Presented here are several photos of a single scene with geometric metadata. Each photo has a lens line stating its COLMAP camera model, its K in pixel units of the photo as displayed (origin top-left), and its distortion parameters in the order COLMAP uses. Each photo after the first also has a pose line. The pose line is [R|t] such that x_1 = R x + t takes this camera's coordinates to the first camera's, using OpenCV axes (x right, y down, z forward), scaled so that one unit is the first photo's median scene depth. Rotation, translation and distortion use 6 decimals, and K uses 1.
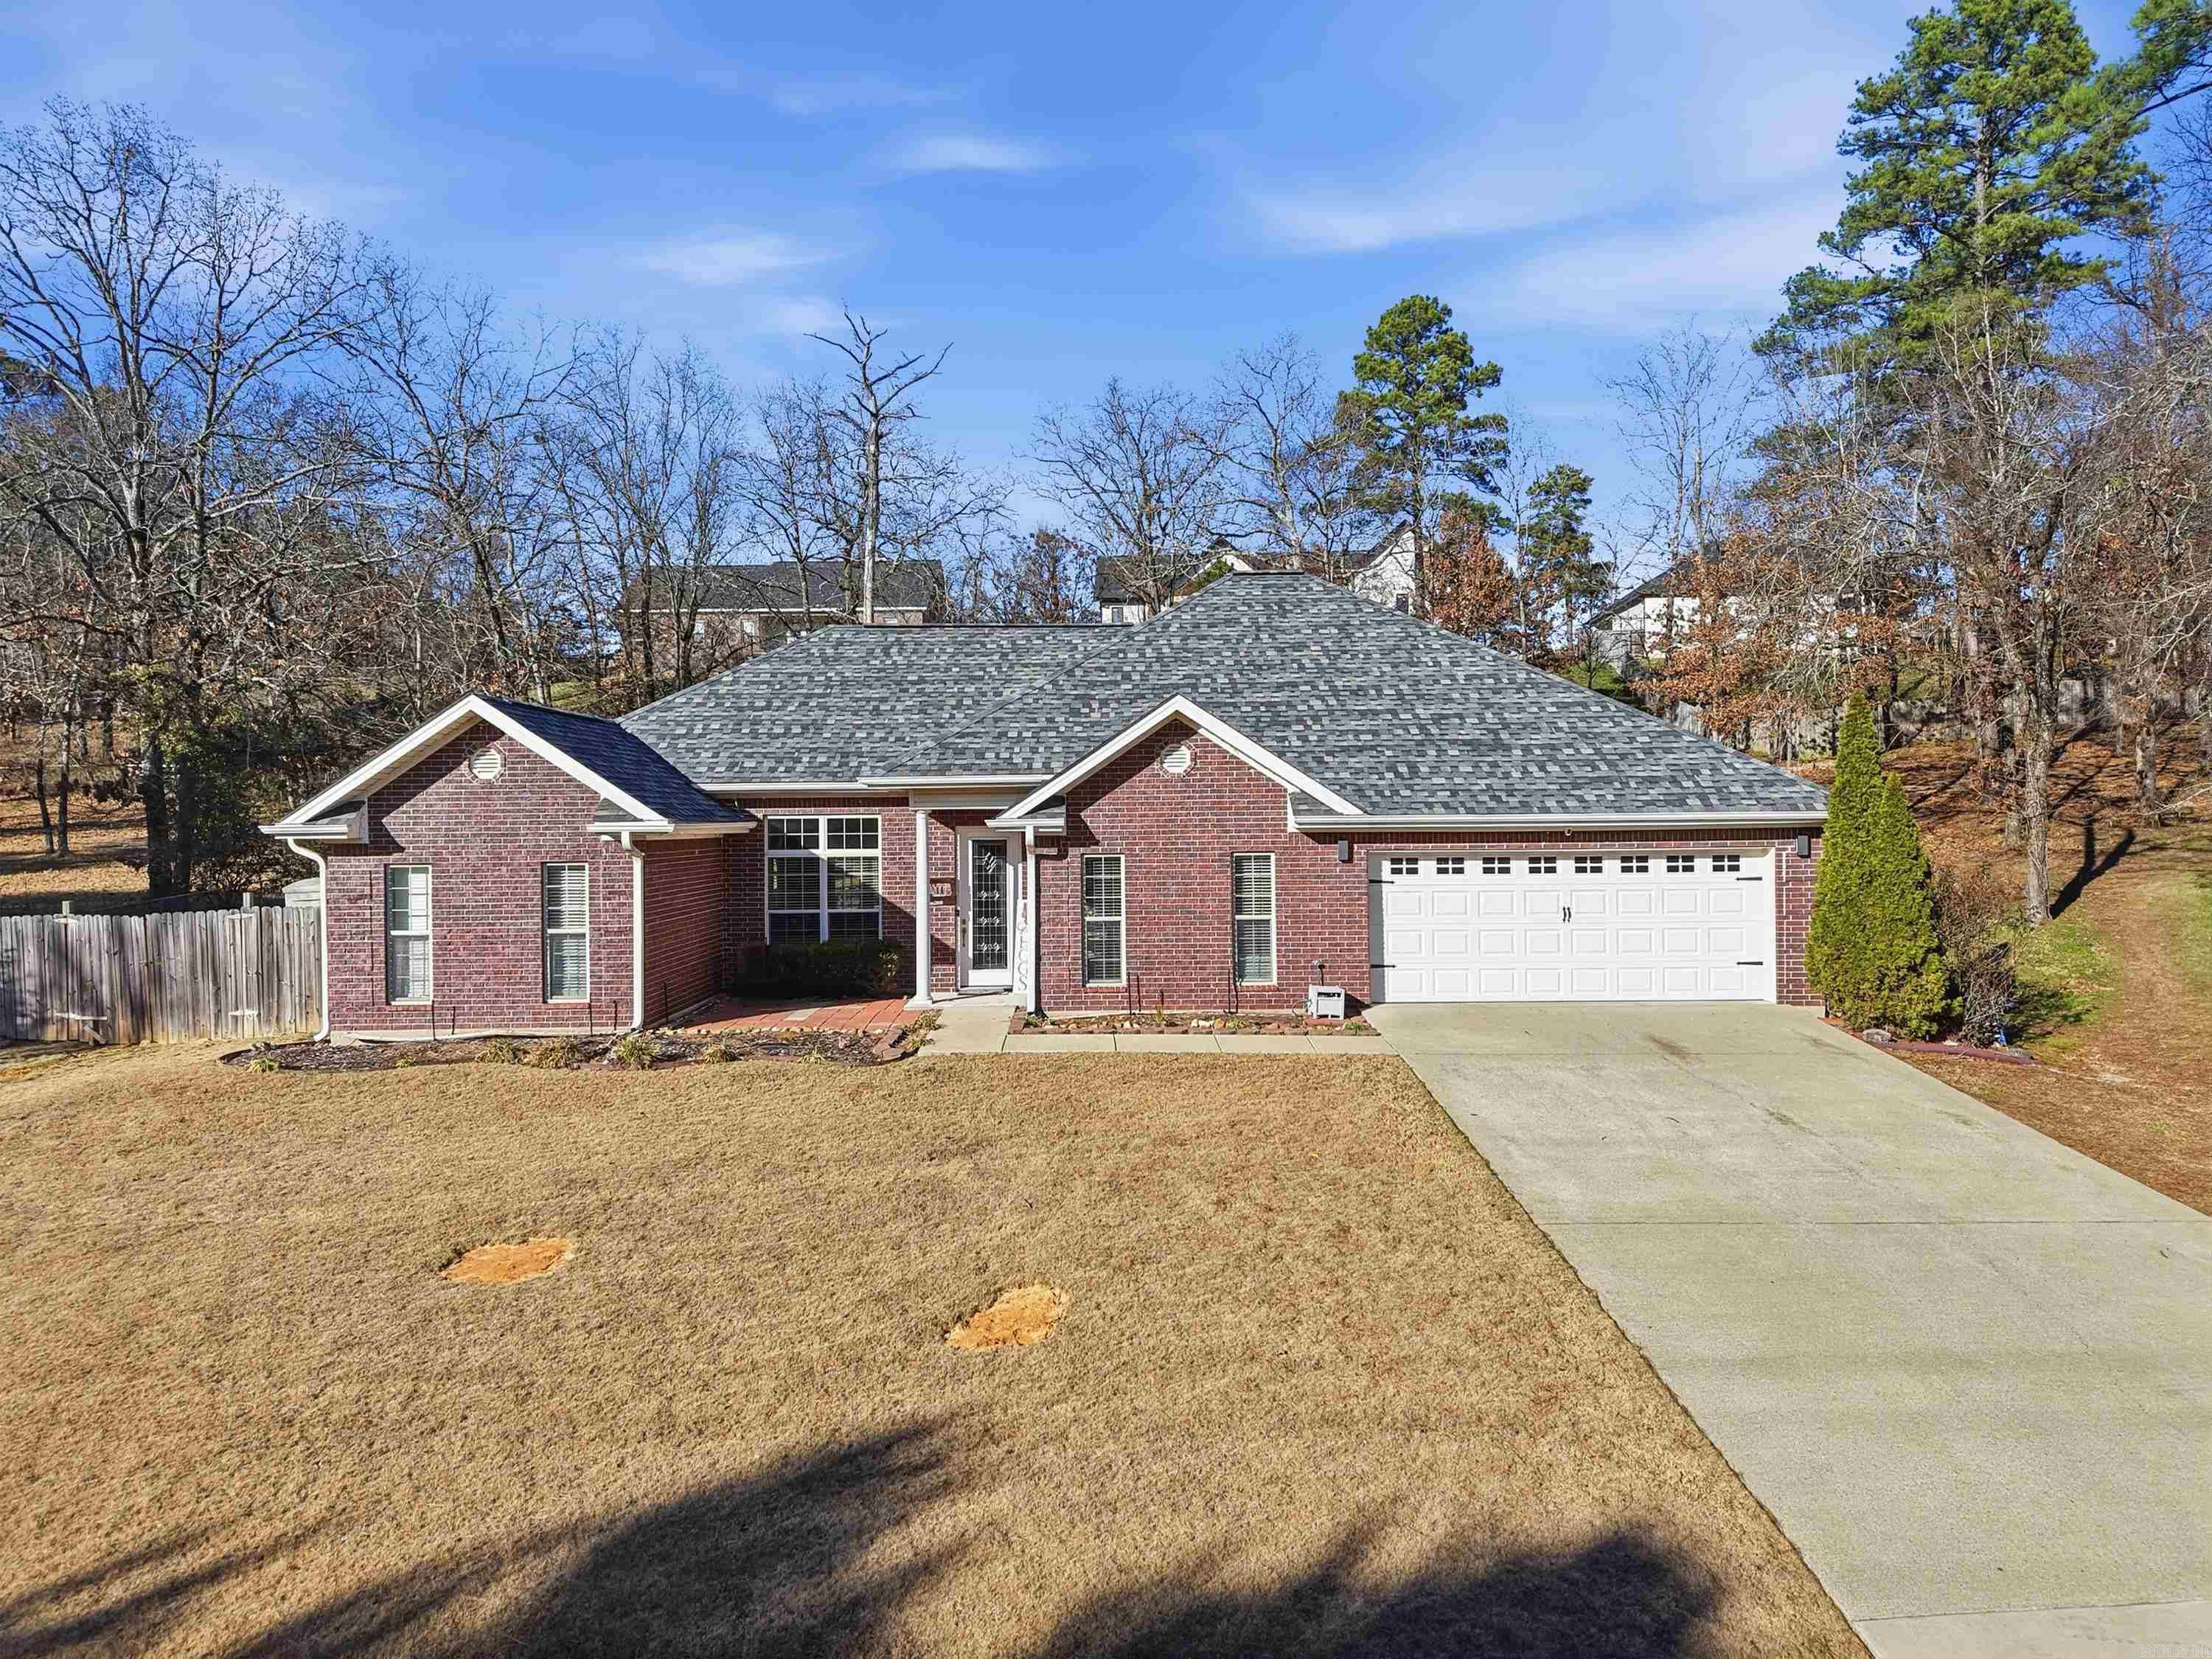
lens RADIAL K [[1495.1, 0, 1100.3], [0, 1495.1, 825.0], [0, 0, 1]] dist [0.046515, -0.071791]
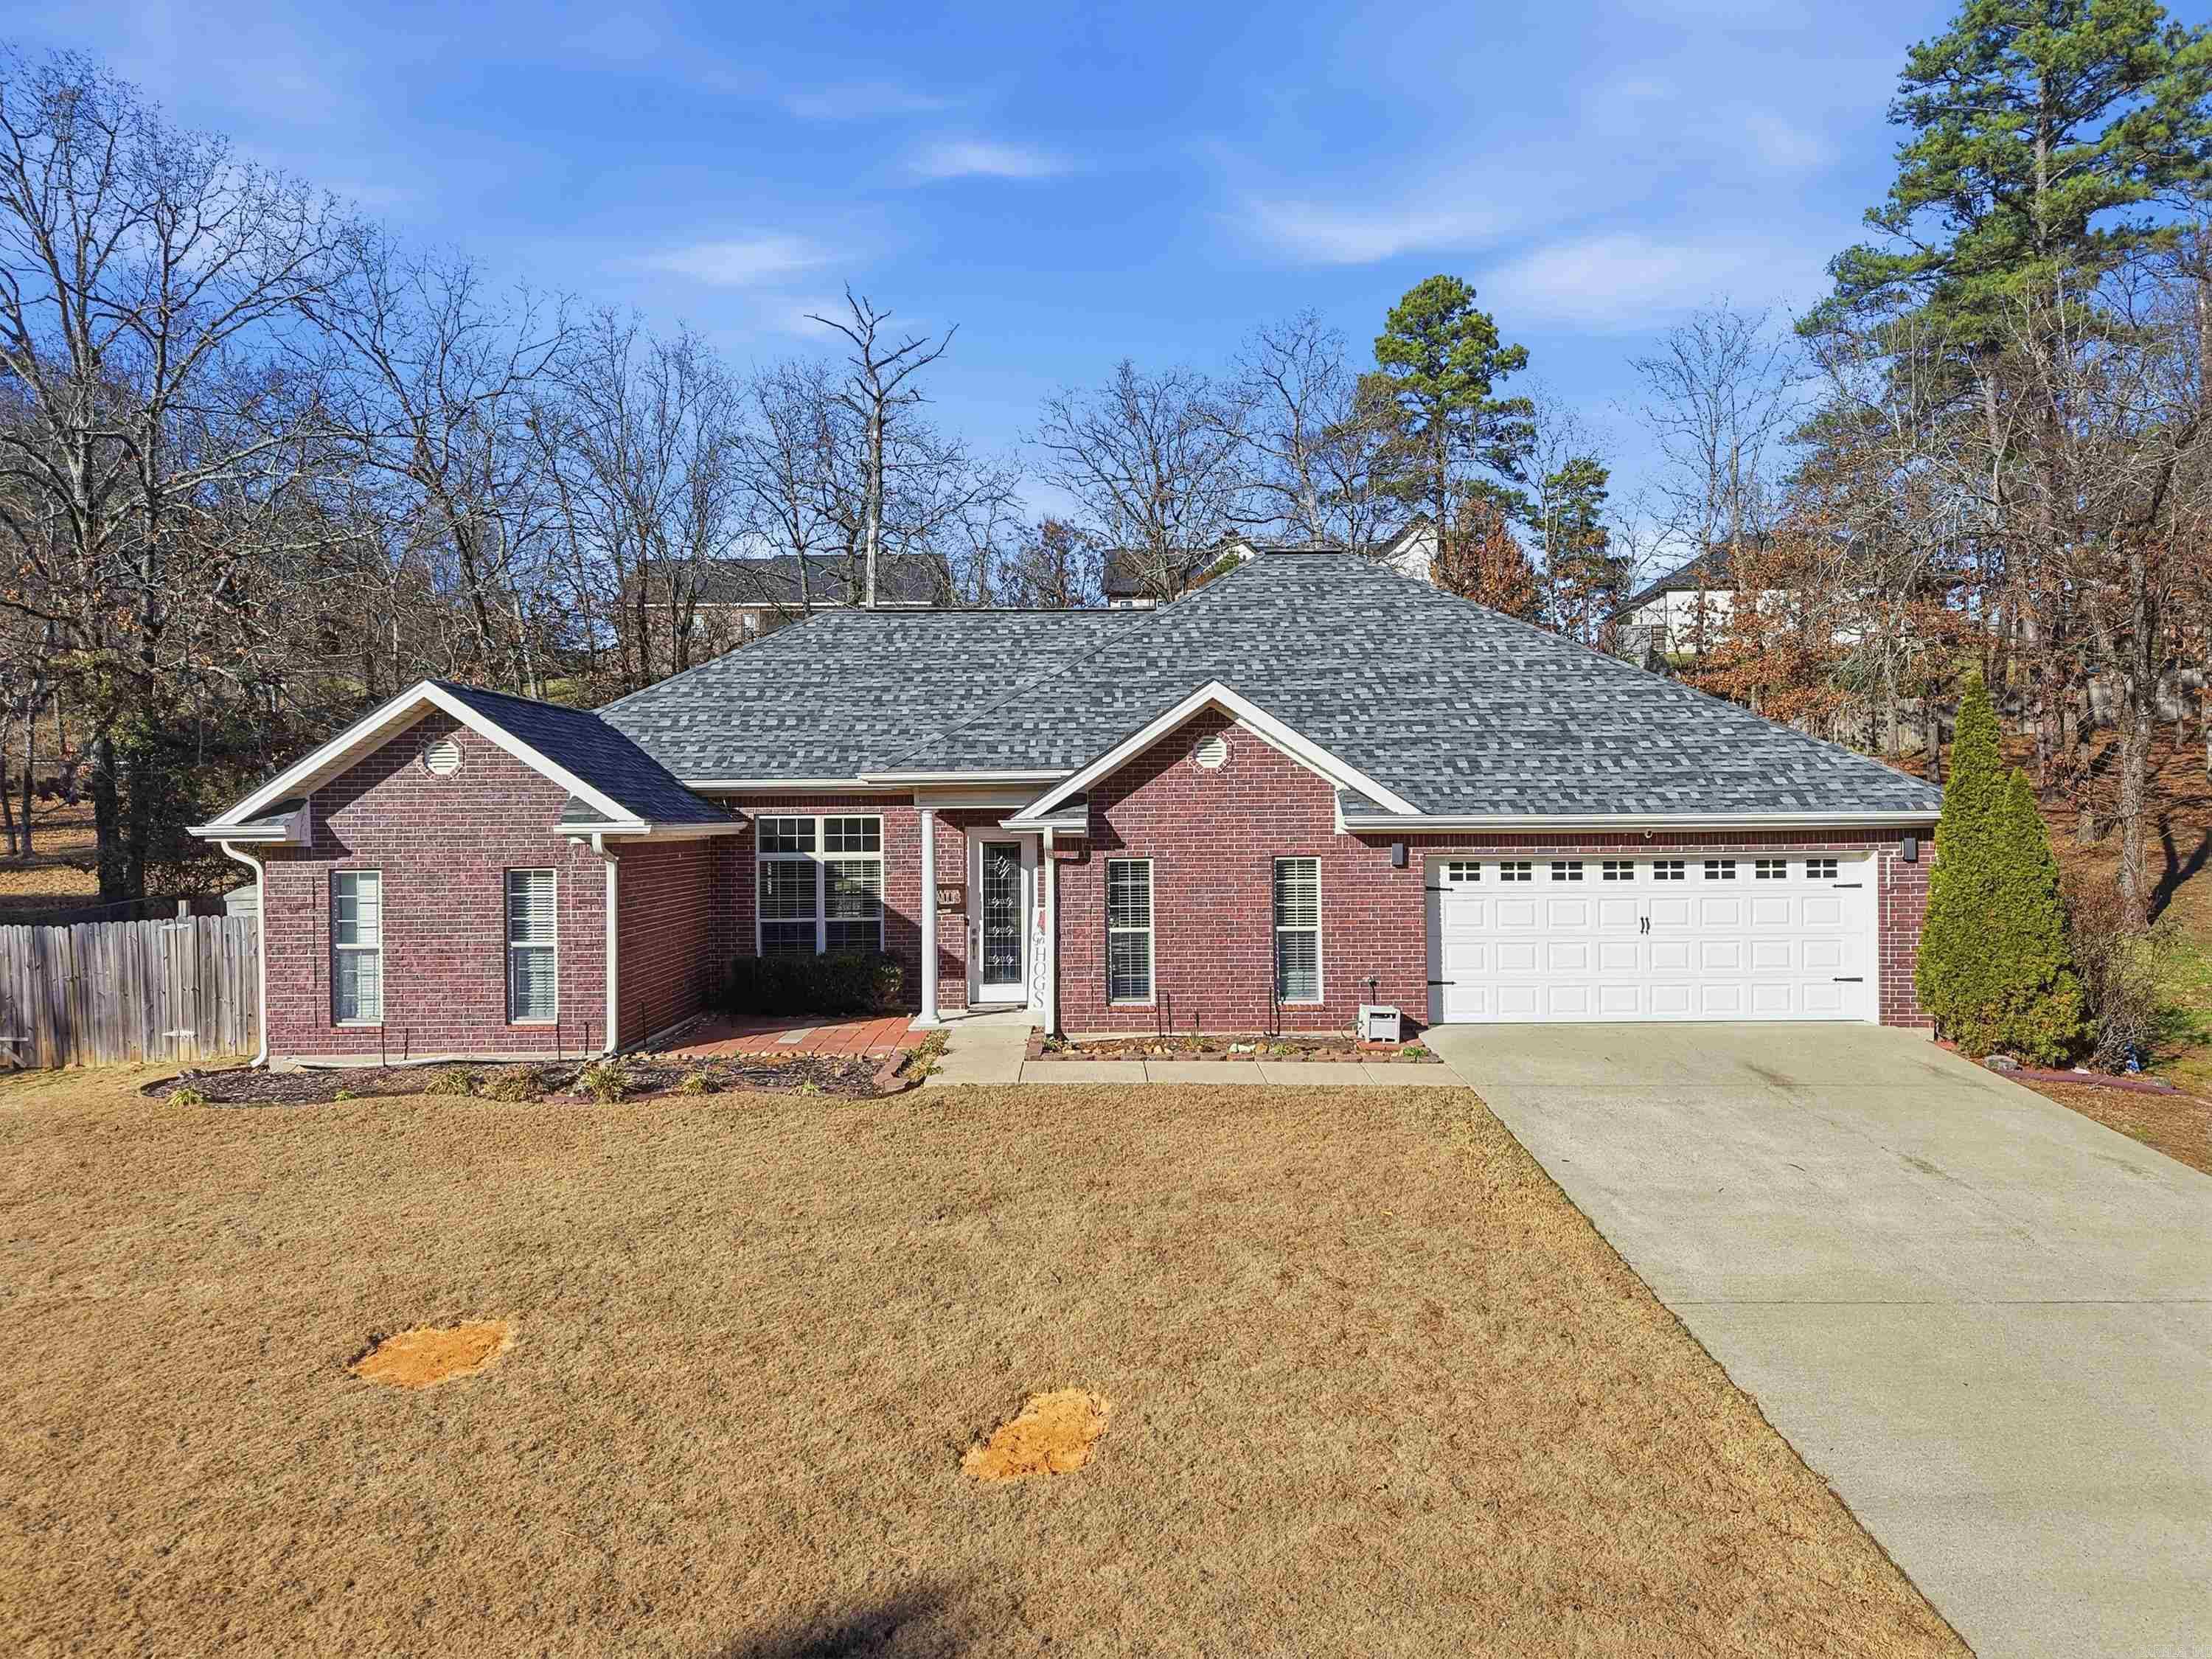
lens RADIAL K [[1493.2, 0, 1098.1], [0, 1493.2, 826.8], [0, 0, 1]] dist [0.031438, -0.034460]
pose [[0.999993, 0.000160, -0.003756, -0.013531], [-0.000153, 0.999998, 0.001993, -0.001219], [0.003756, -0.001992, 0.999991, 0.100482]]
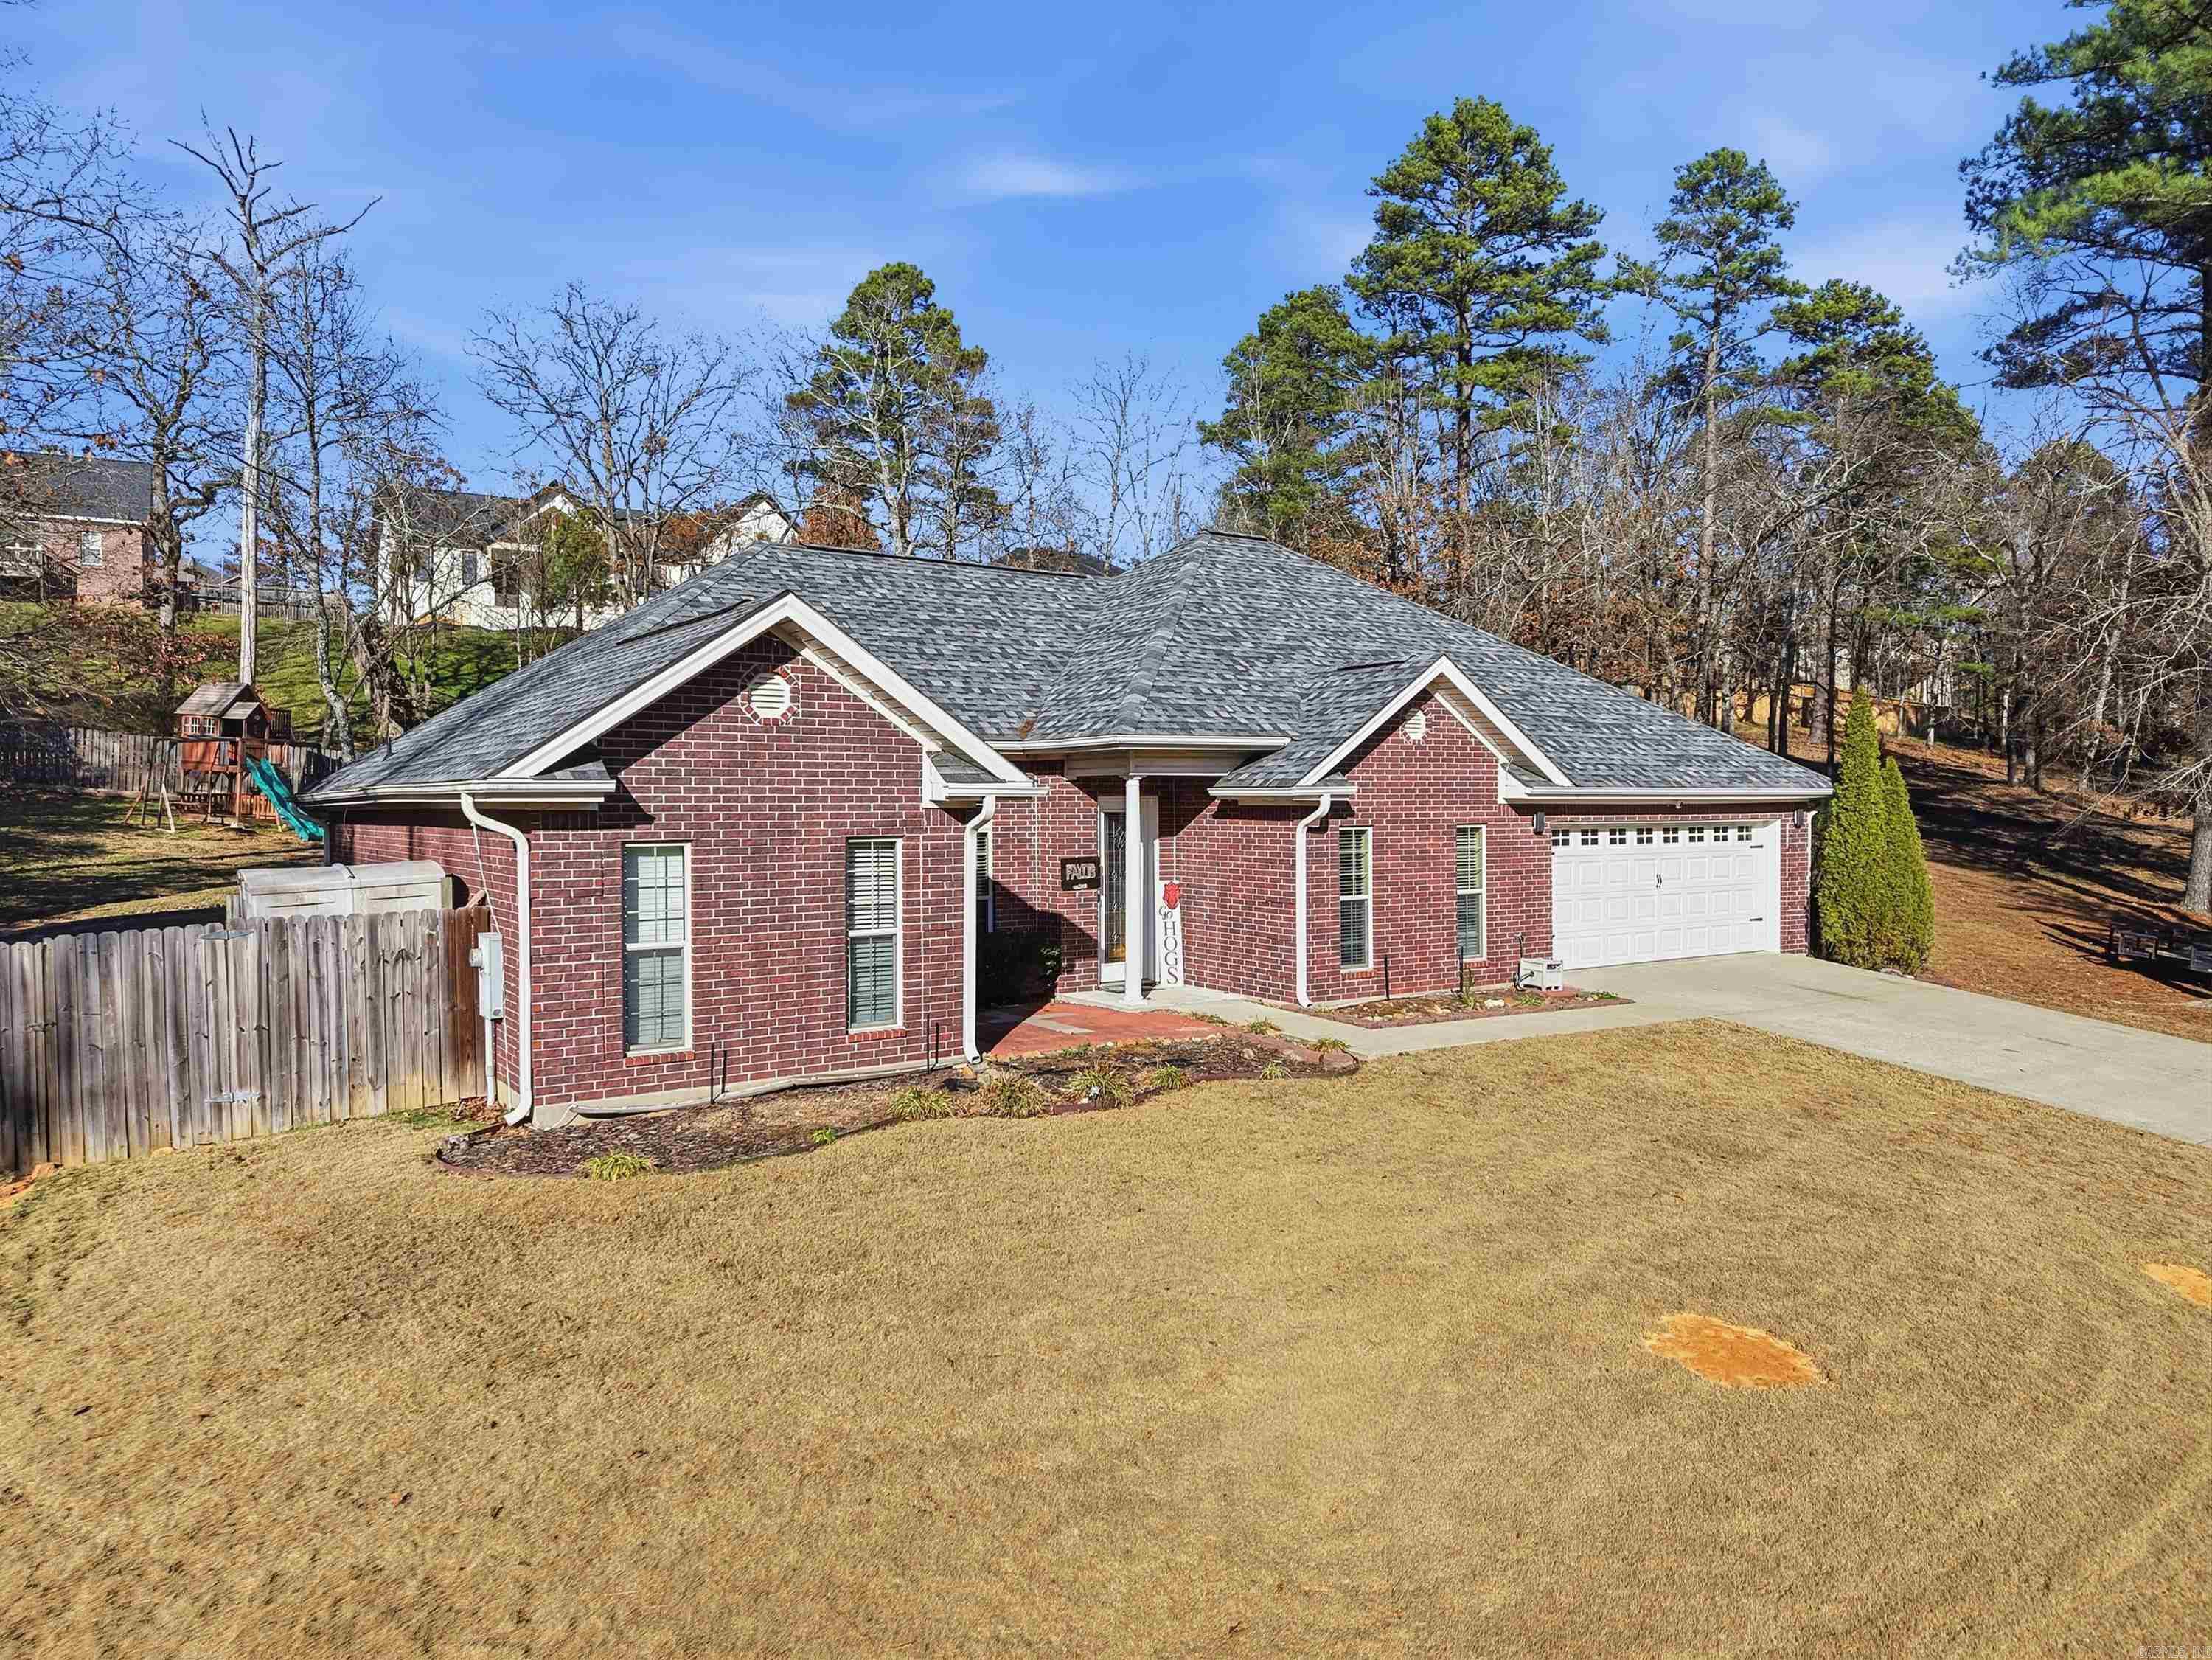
lens RADIAL K [[1493.3, 0, 1098.1], [0, 1493.3, 827.3], [0, 0, 1]] dist [0.031438, -0.034460]
pose [[0.834770, -0.002618, 0.550593, -0.618009], [-0.002610, 0.999959, 0.008711, 0.012368], [-0.550593, -0.008709, 0.834729, 0.320821]]
